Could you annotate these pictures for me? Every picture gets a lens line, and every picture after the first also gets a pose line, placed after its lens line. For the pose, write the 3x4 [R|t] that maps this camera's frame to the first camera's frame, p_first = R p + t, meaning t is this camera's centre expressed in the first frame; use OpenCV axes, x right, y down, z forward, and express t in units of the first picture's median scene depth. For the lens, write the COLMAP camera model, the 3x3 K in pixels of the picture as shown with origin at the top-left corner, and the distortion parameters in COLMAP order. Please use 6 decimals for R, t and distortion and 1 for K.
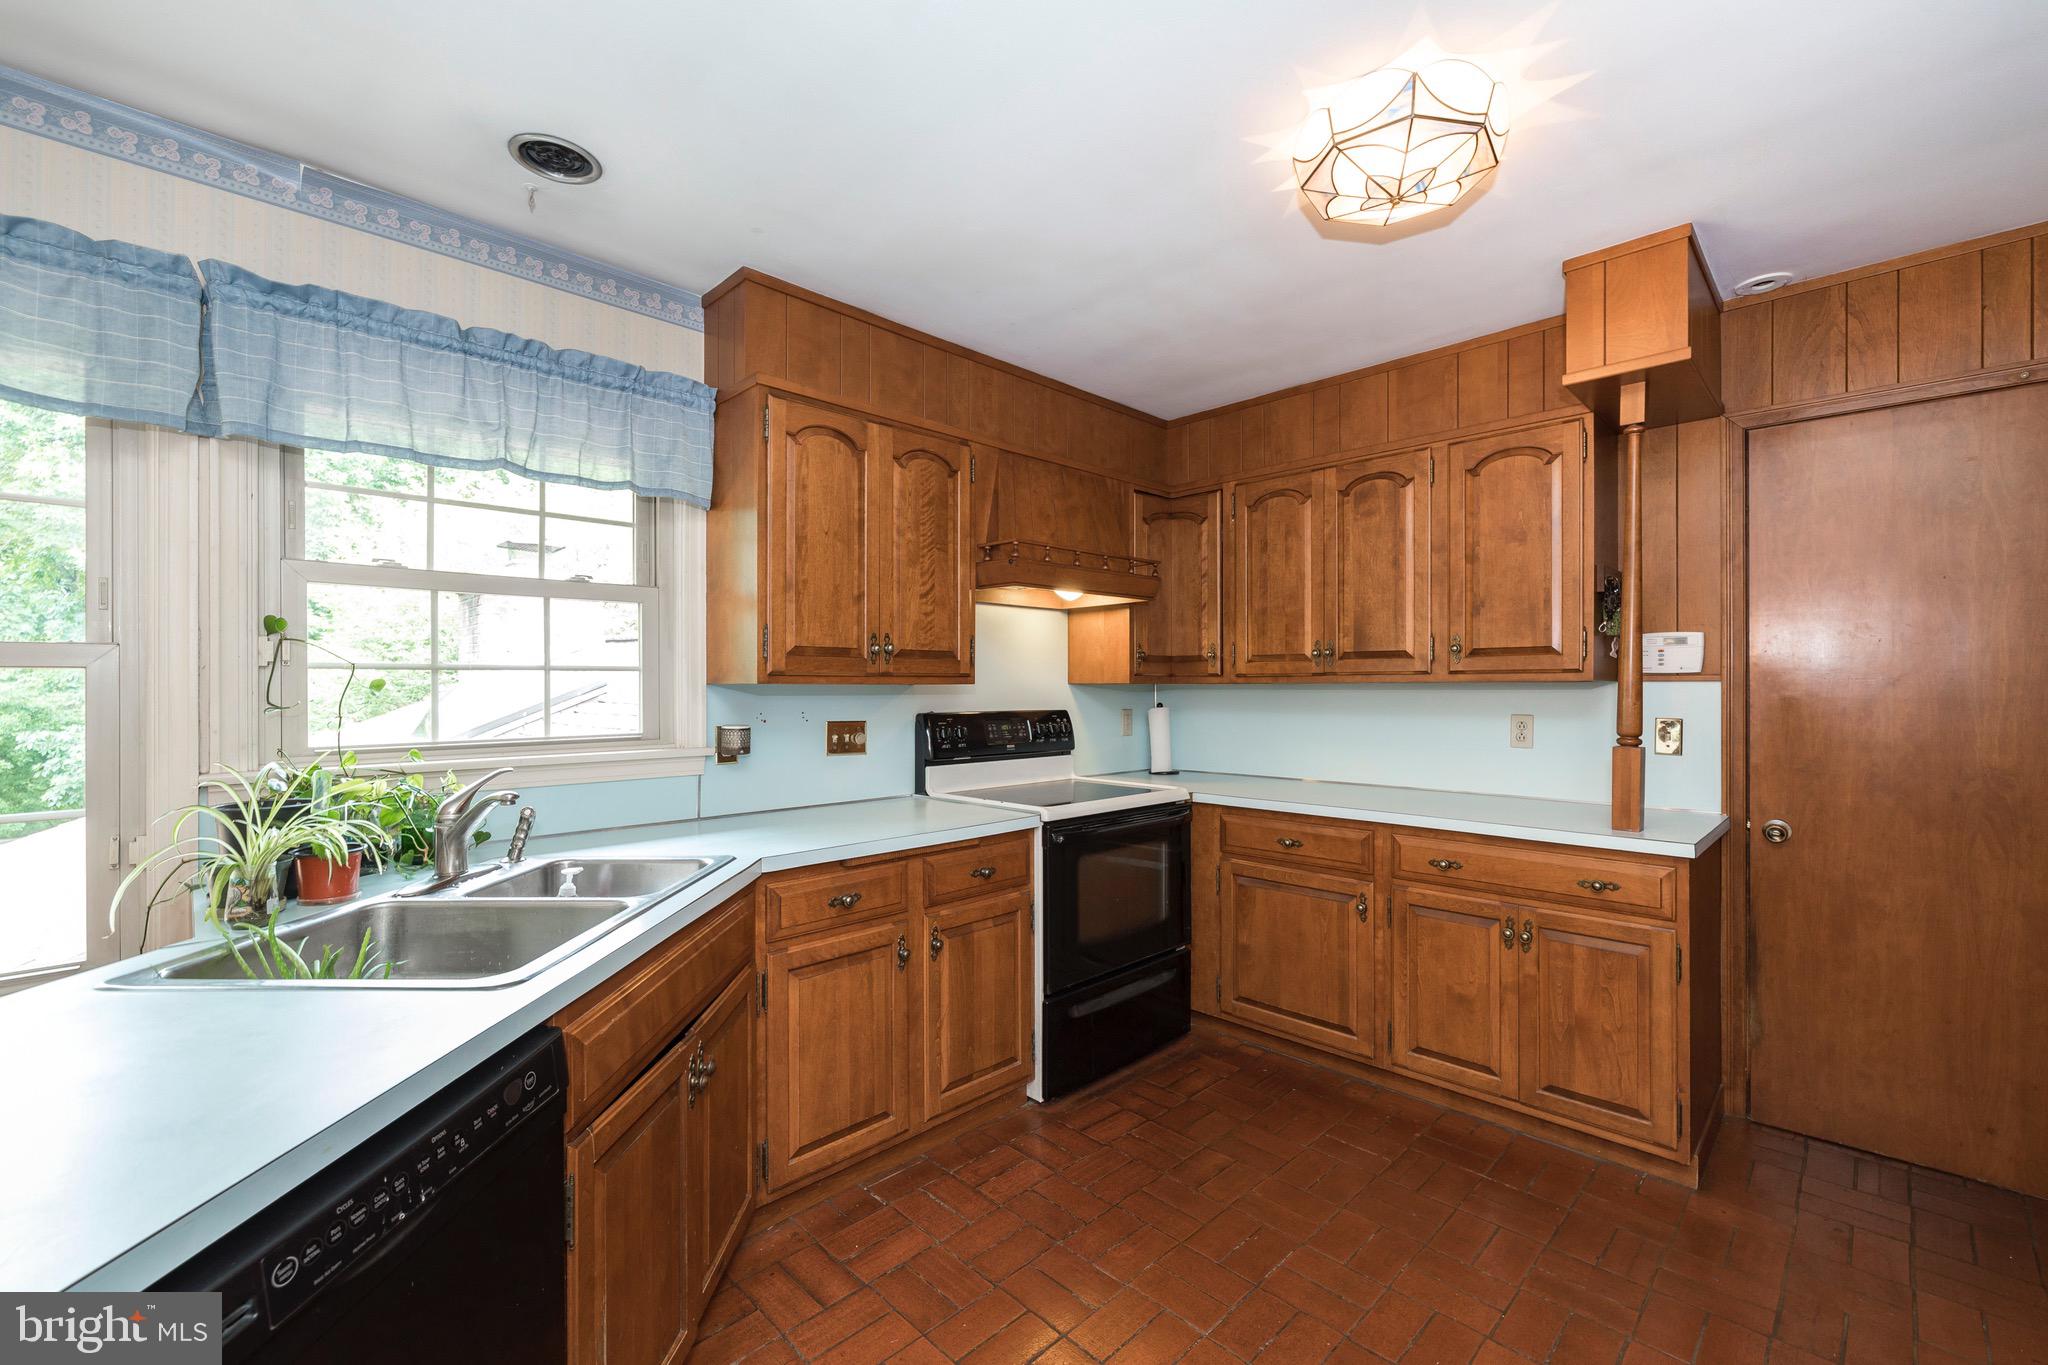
lens RADIAL K [[861.7, 0, 1029.5], [0, 861.7, 686.1], [0, 0, 1]] dist [0.000475, -0.000162]
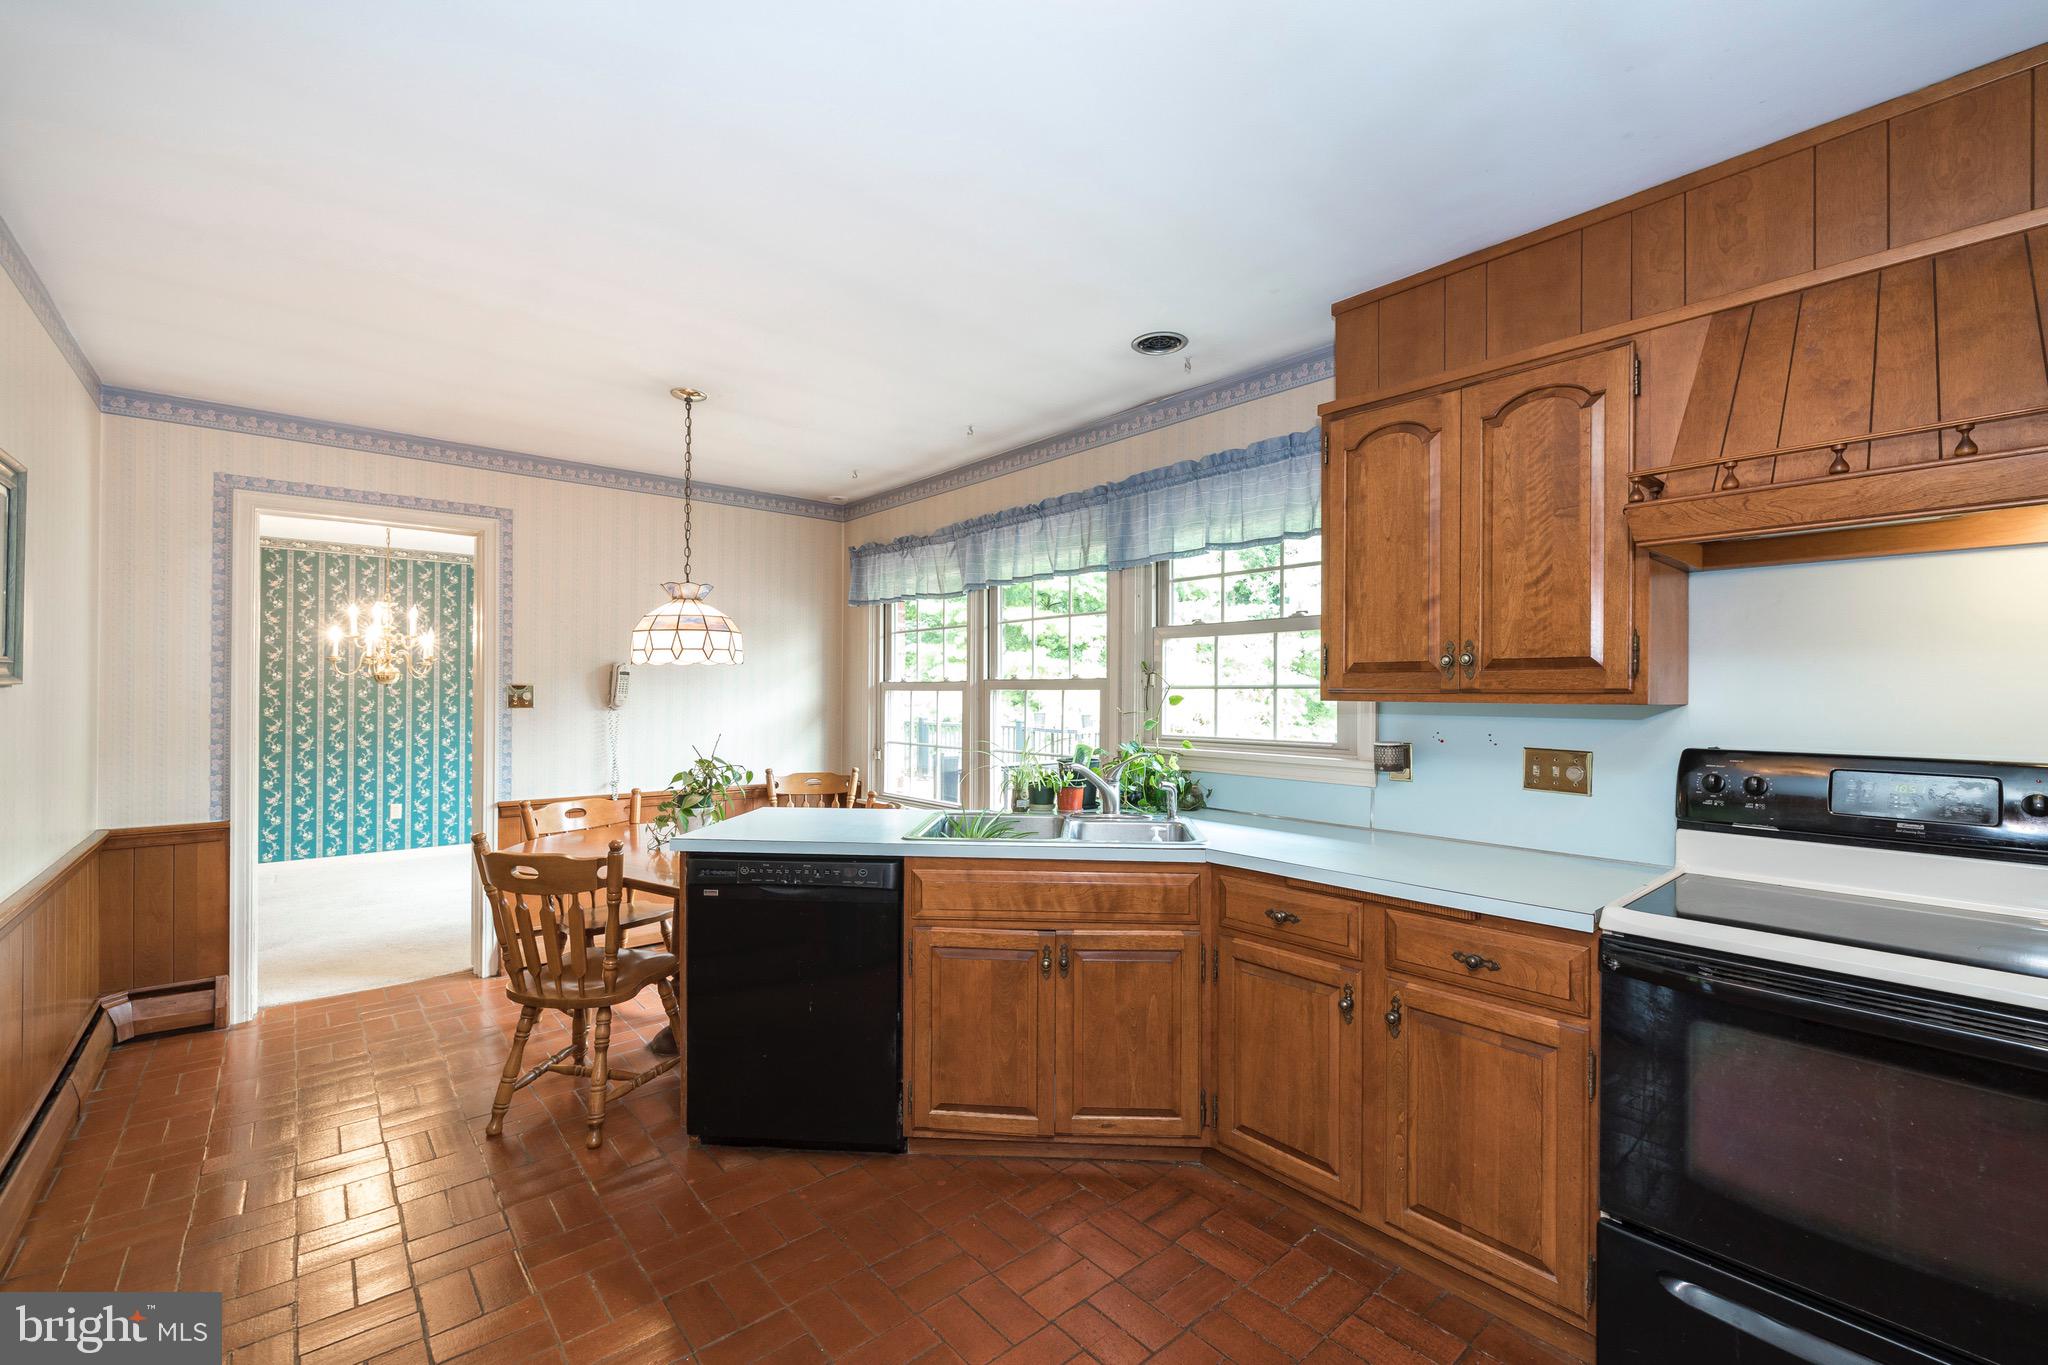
lens RADIAL K [[861.7, 0, 1030.7], [0, 861.7, 688.0], [0, 0, 1]] dist [0.000475, -0.000162]
pose [[-0.070088, -0.004249, -0.997532, 0.653238], [-0.006109, 0.999974, -0.003830, -0.010403], [0.997522, 0.005825, -0.070112, 0.621774]]
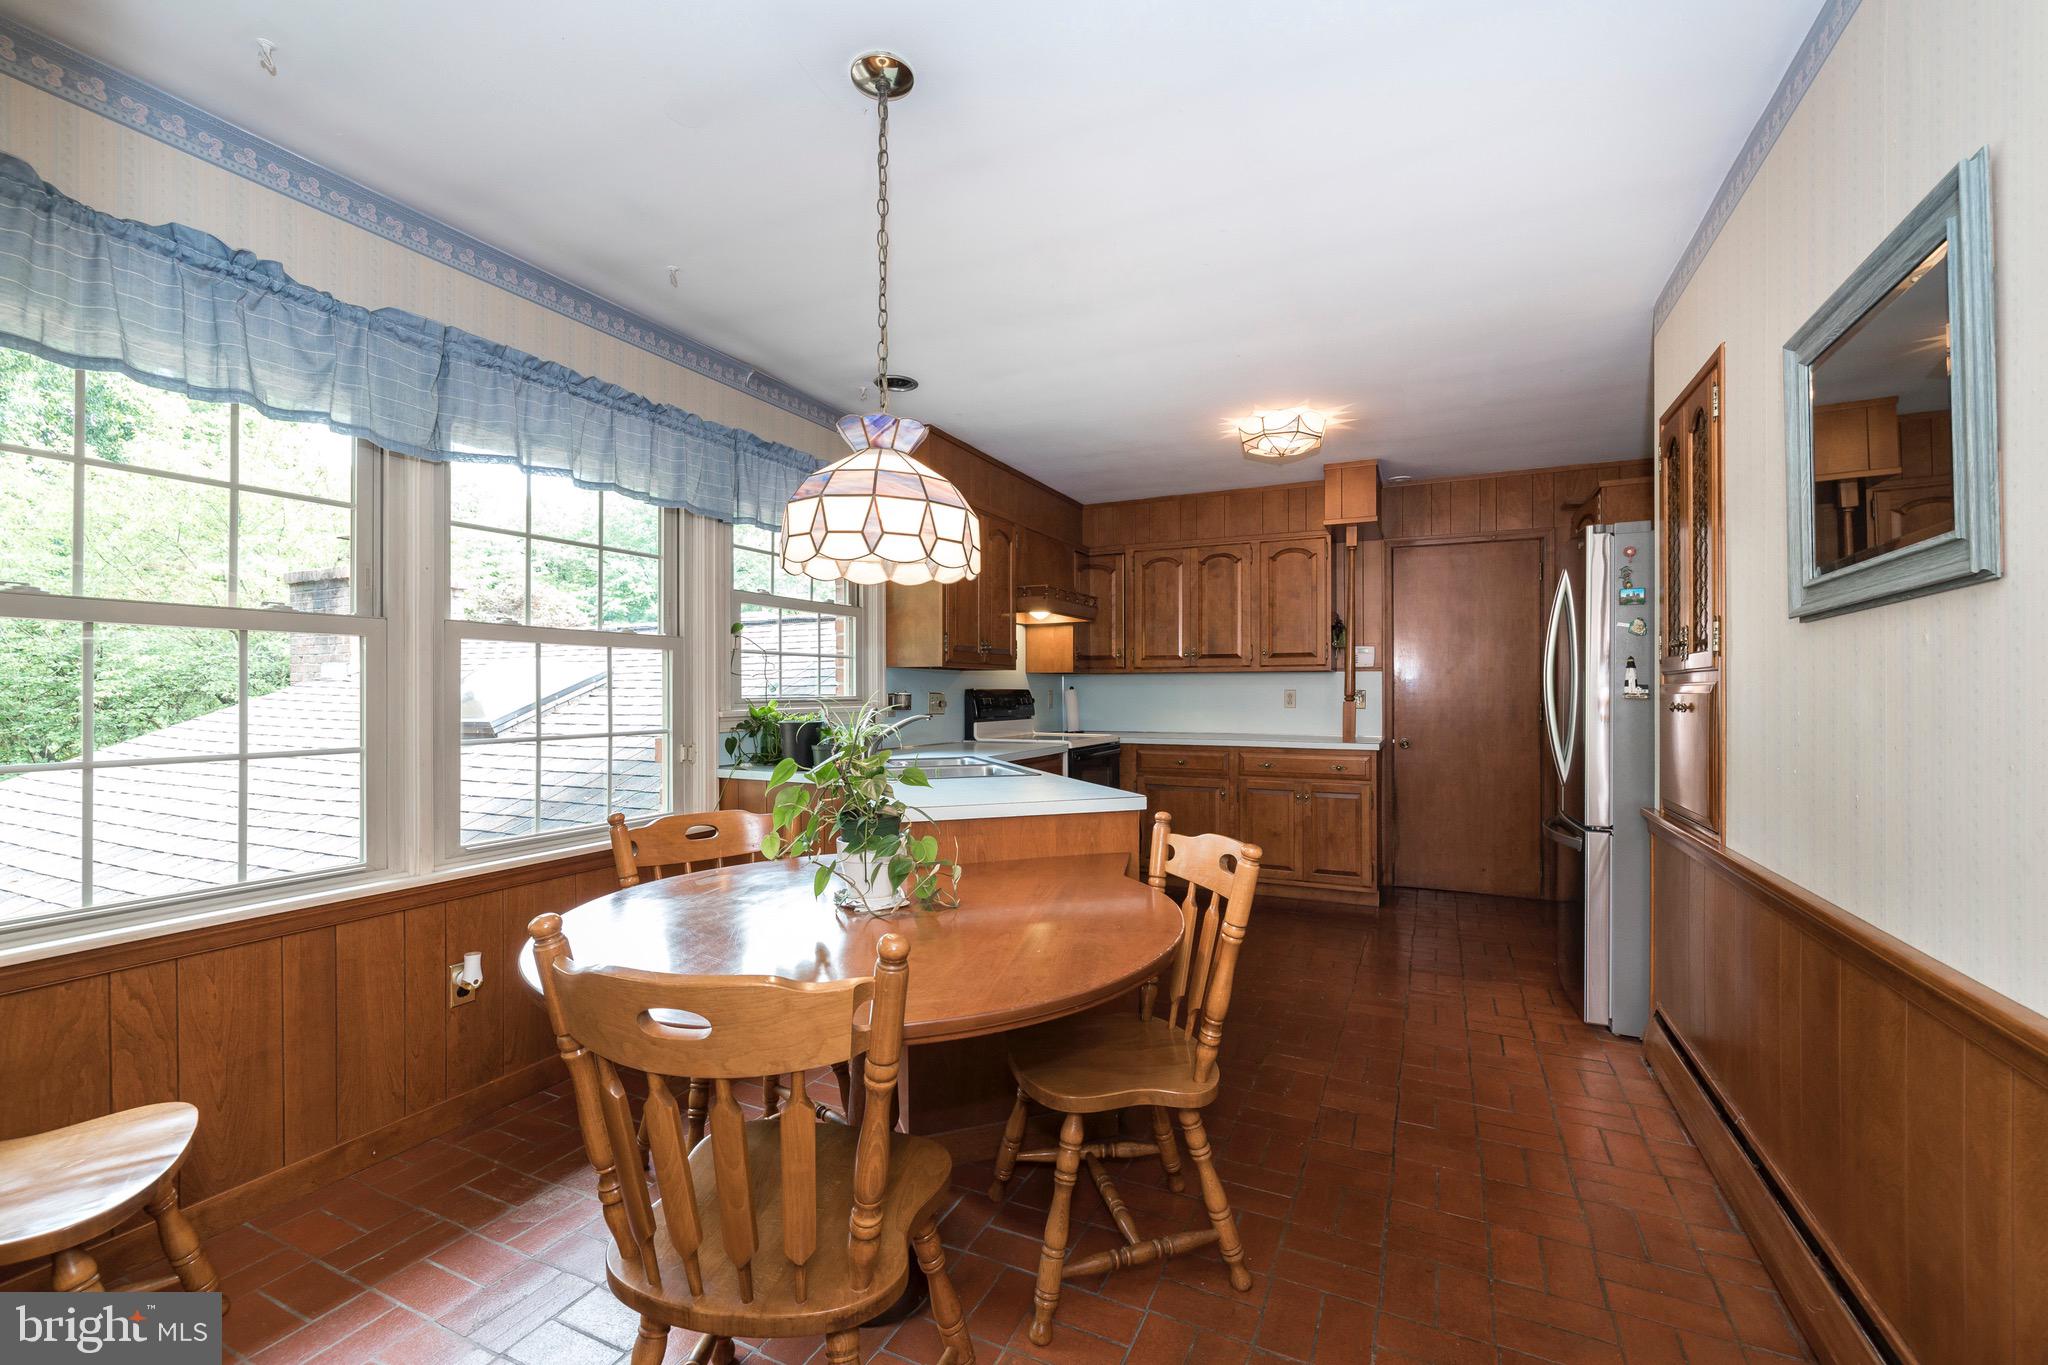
lens RADIAL K [[861.7, 0, 1027.5], [0, 861.7, 685.8], [0, 0, 1]] dist [0.000475, -0.000162]
pose [[0.941759, 0.004212, 0.336263, -0.639994], [-0.002258, 0.999978, -0.006203, 0.041226], [-0.336282, 0.005082, 0.941748, -0.603875]]
